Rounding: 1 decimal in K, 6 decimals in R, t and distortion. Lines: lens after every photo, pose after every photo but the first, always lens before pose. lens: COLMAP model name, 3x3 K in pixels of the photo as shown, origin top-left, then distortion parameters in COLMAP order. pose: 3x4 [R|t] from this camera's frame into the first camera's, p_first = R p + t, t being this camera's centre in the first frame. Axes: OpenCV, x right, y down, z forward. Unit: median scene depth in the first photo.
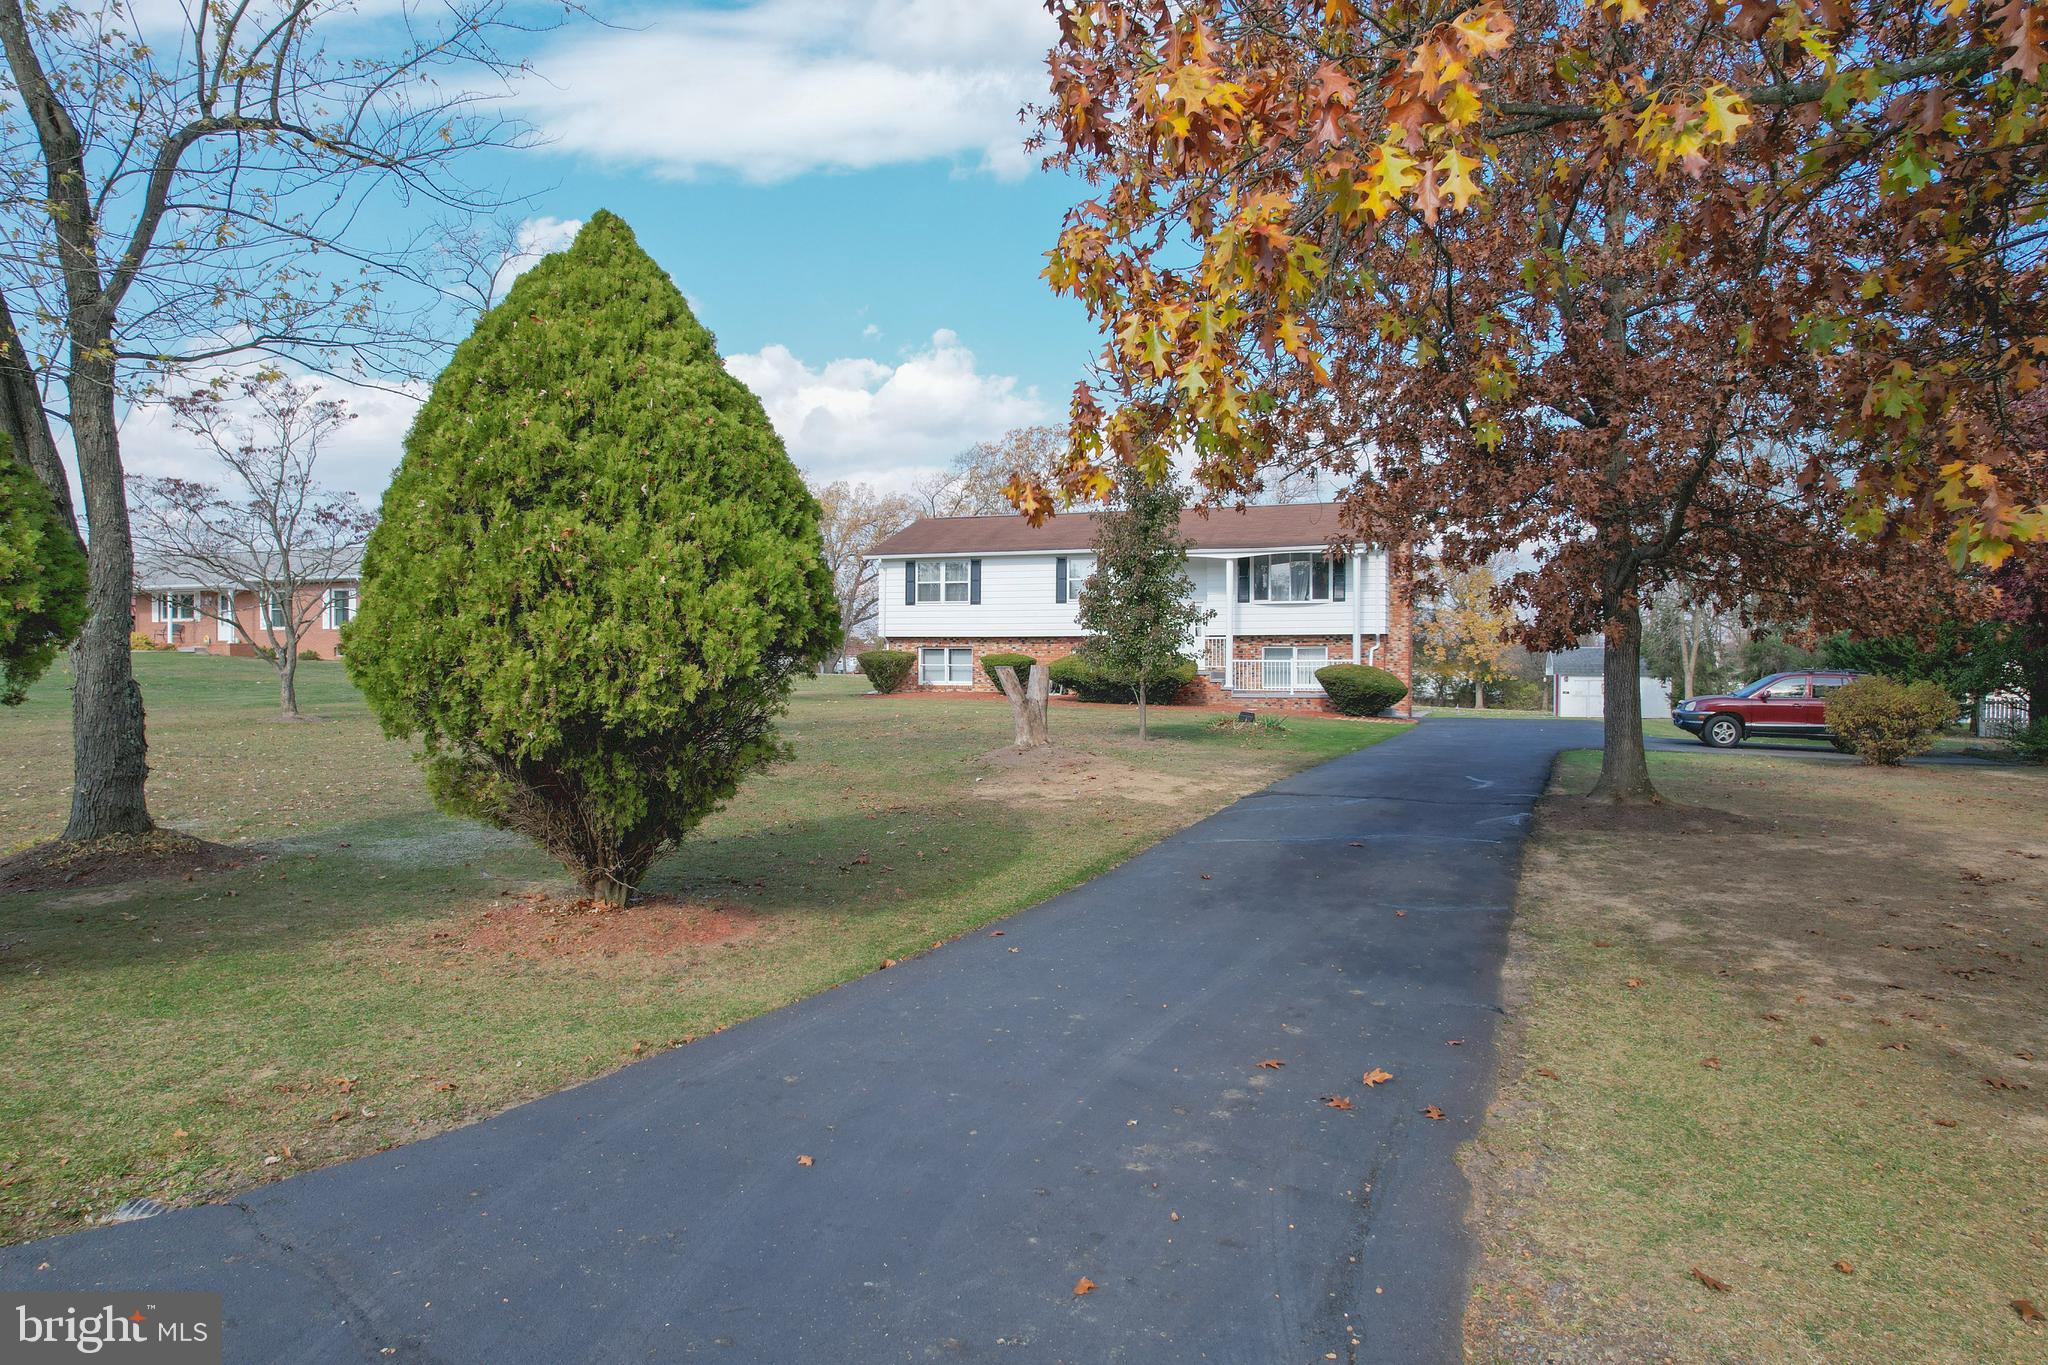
lens RADIAL K [[1299.0, 0, 1024.0], [0, 1299.0, 682.5], [0, 0, 1]] dist [-0.052265, 0.037519]
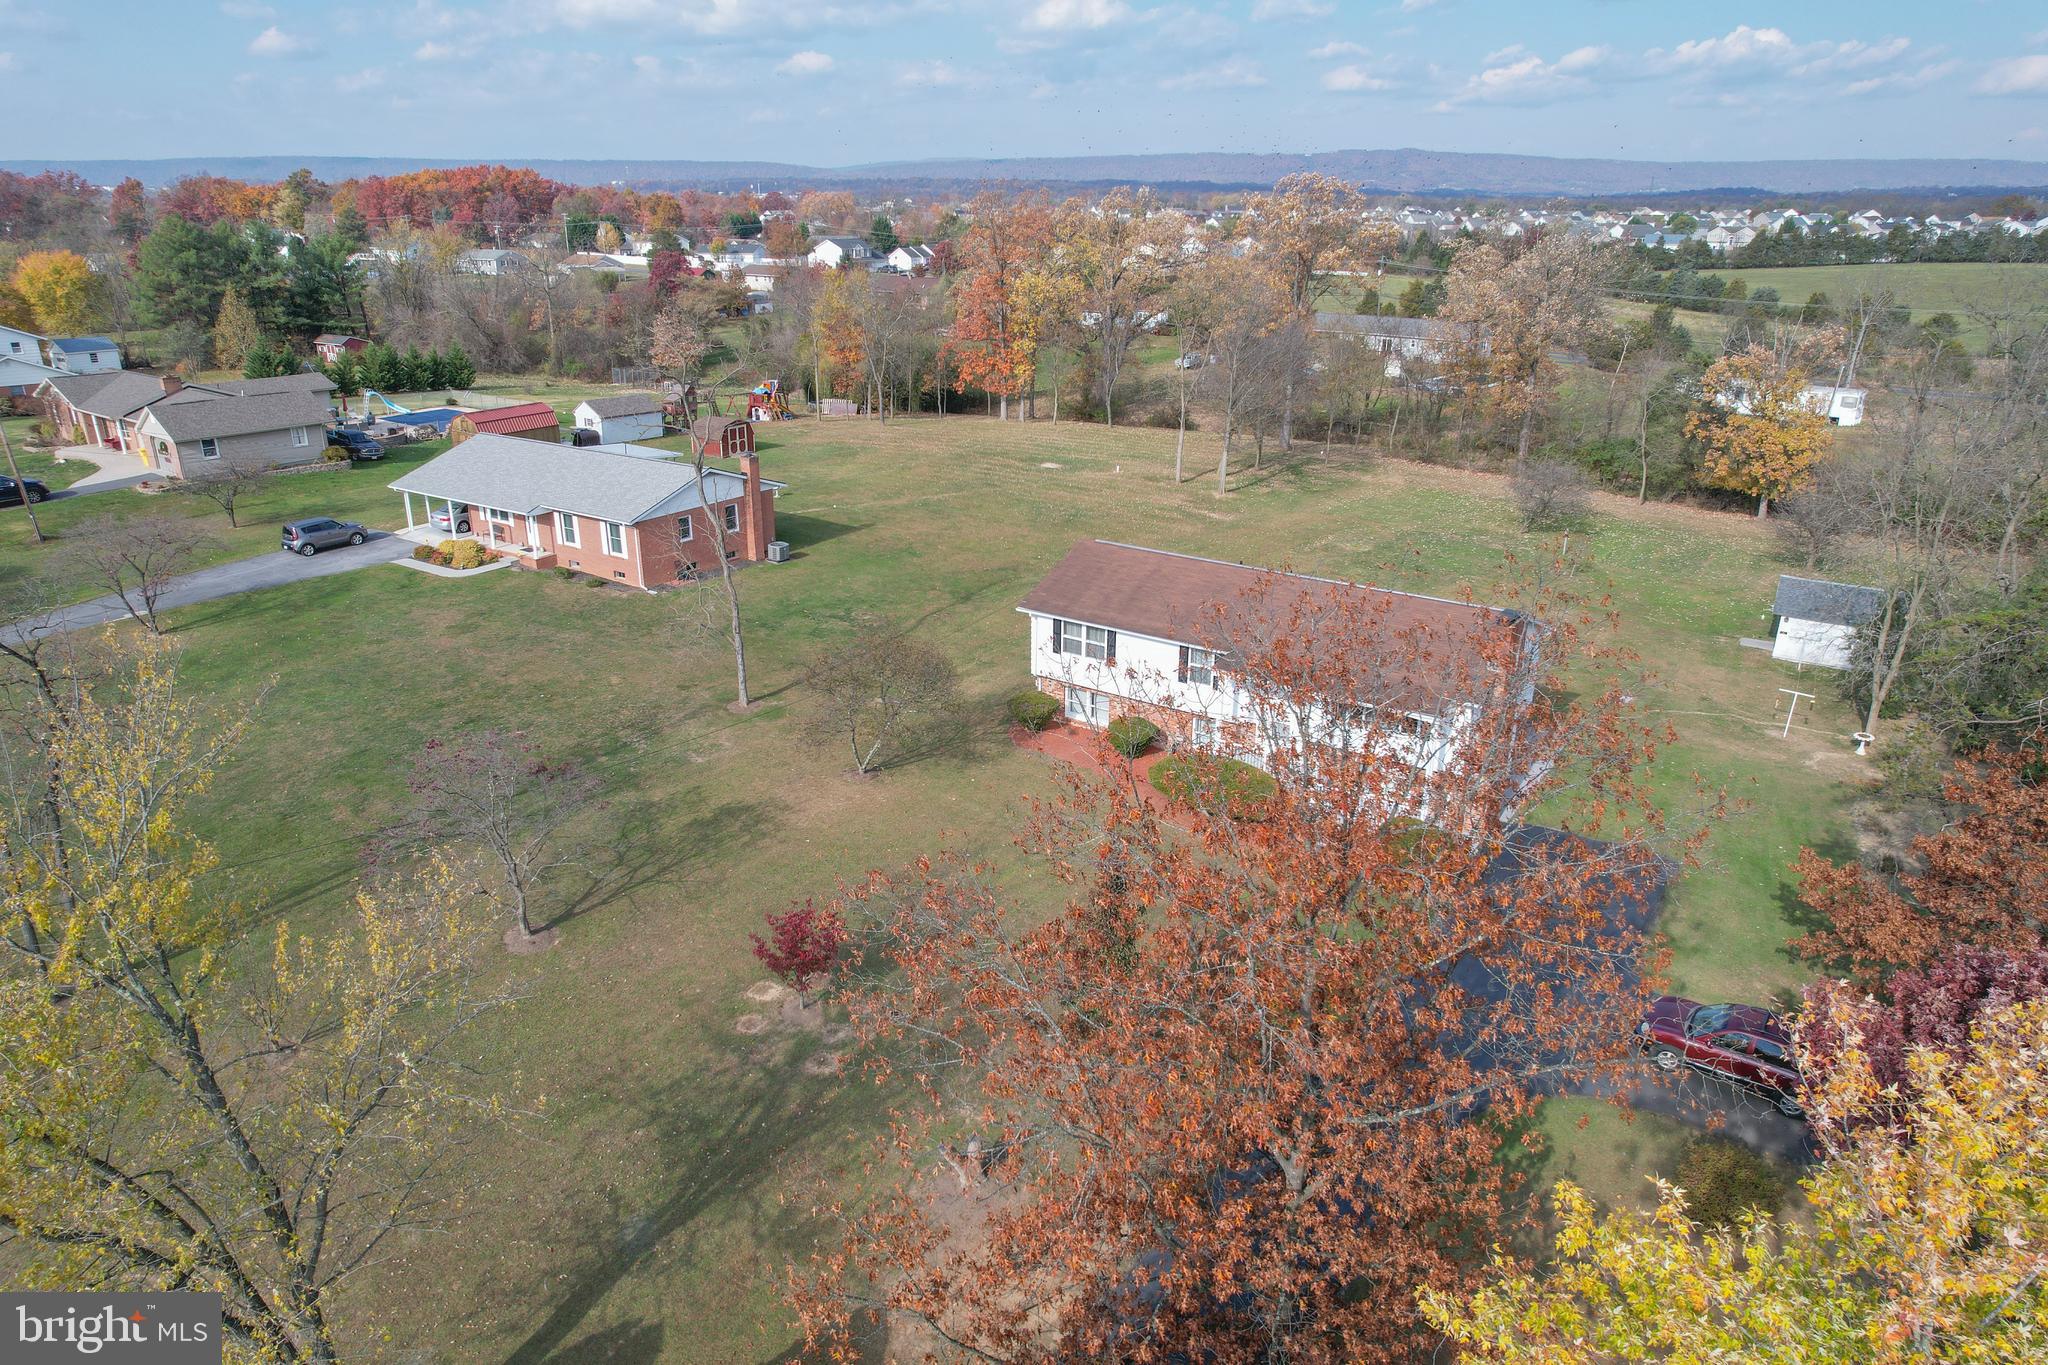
lens RADIAL K [[1299.0, 0, 1024.0], [0, 1299.0, 682.5], [0, 0, 1]] dist [-0.052265, 0.037519]
pose [[0.966973, 0.095652, -0.236250, 0.155111], [-0.007820, 0.937608, 0.347606, -0.433068], [0.254760, -0.334278, 0.907390, -0.033780]]
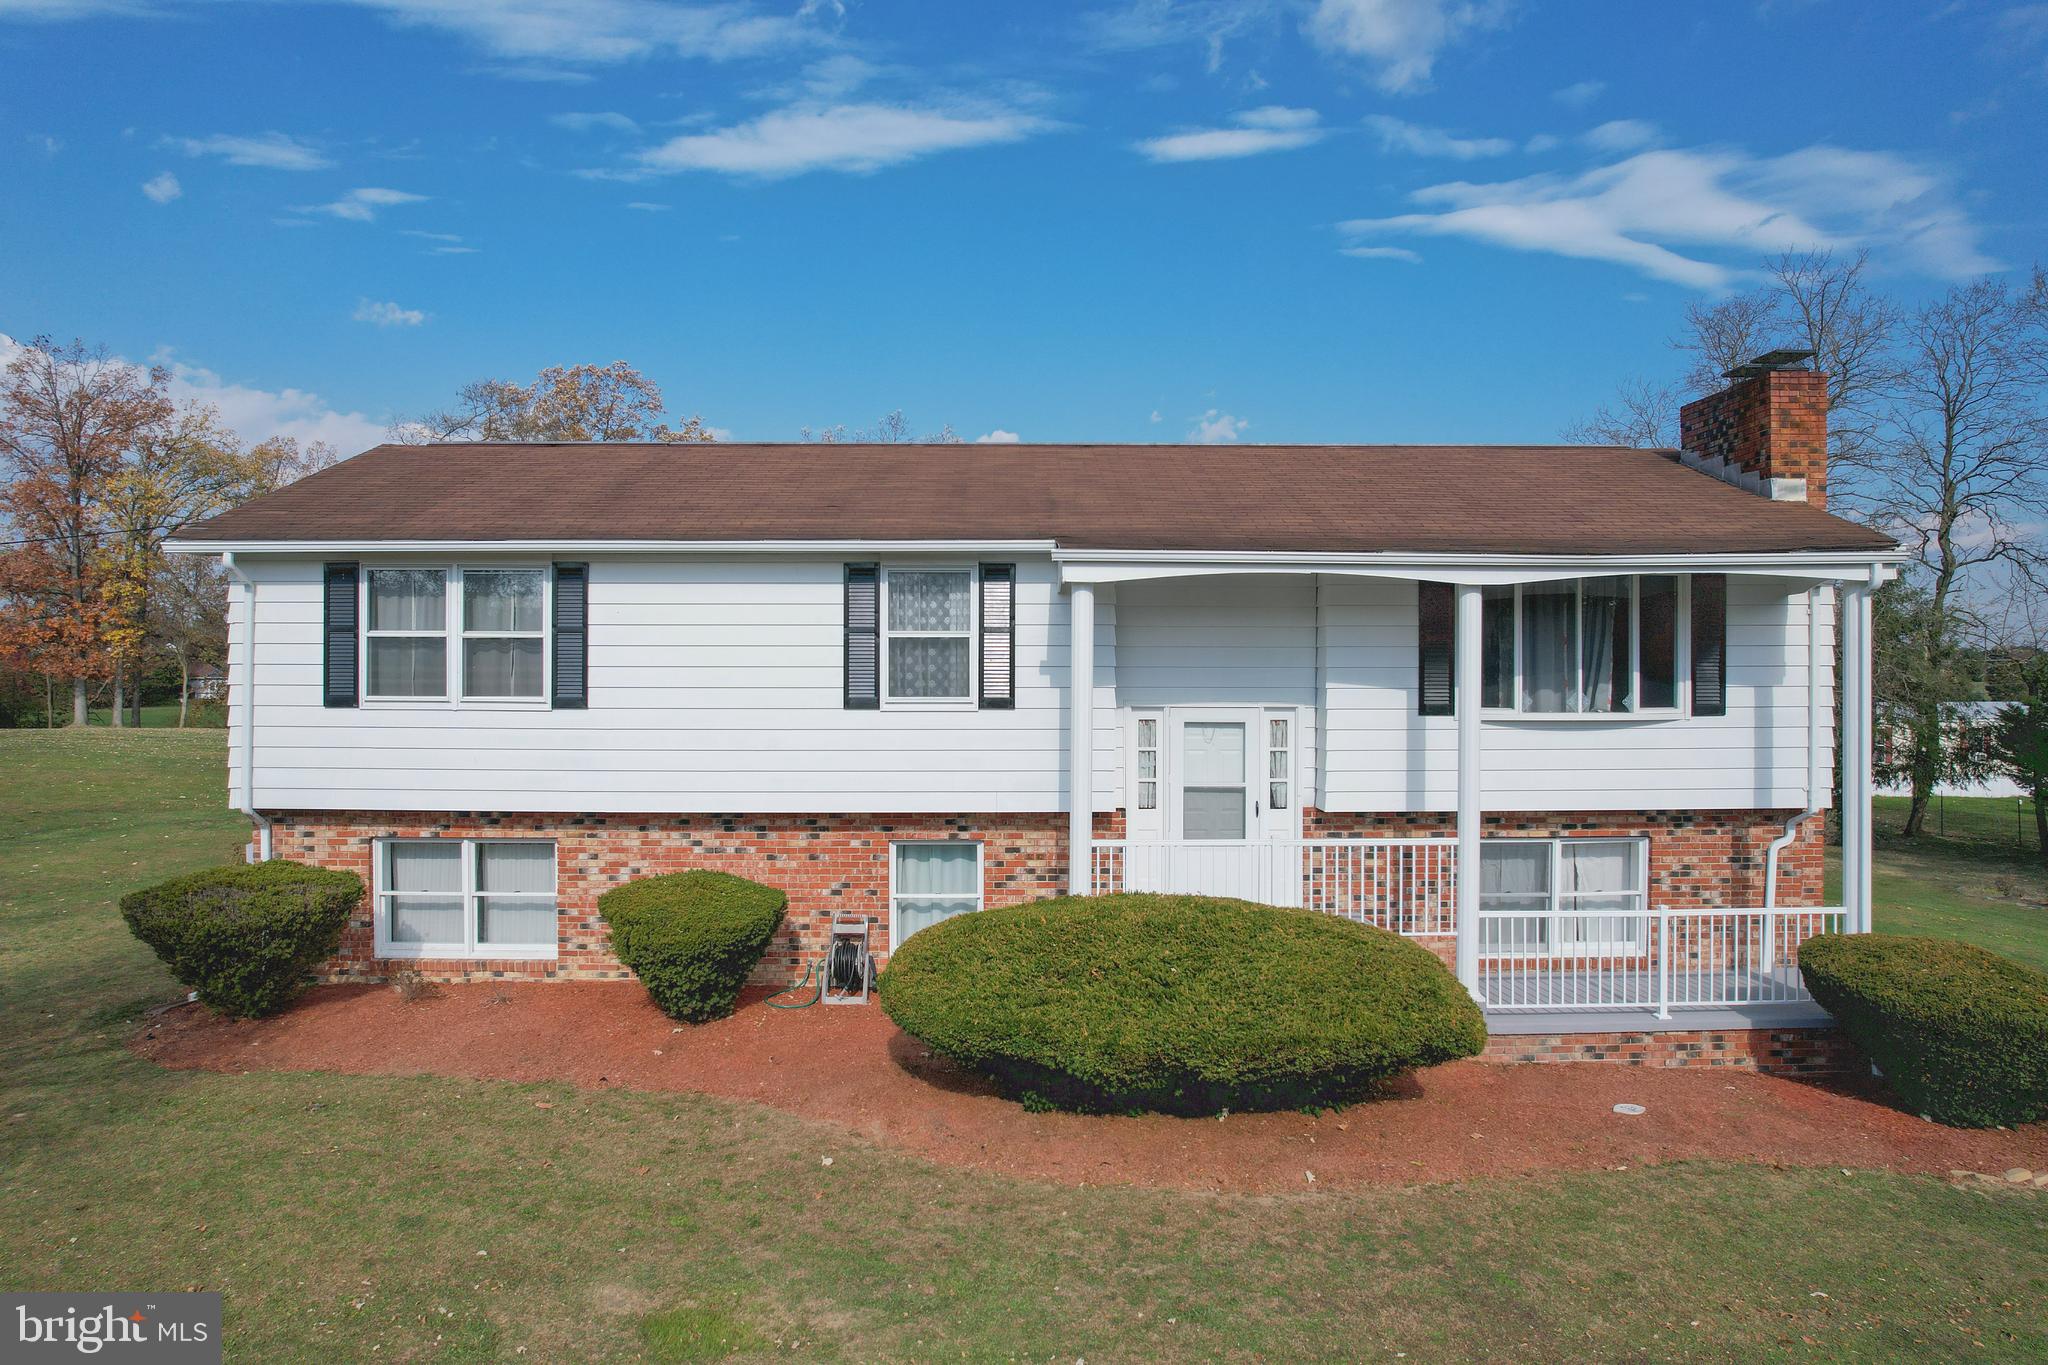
lens RADIAL K [[1309.0, 0, 1024.0], [0, 1309.0, 682.5], [0, 0, 1]] dist [-0.064158, 0.052894]
pose [[0.934341, -0.006096, 0.356329, -0.046449], [0.006357, 0.999980, 0.000439, -0.065762], [-0.356325, 0.001855, 0.934360, 0.671547]]
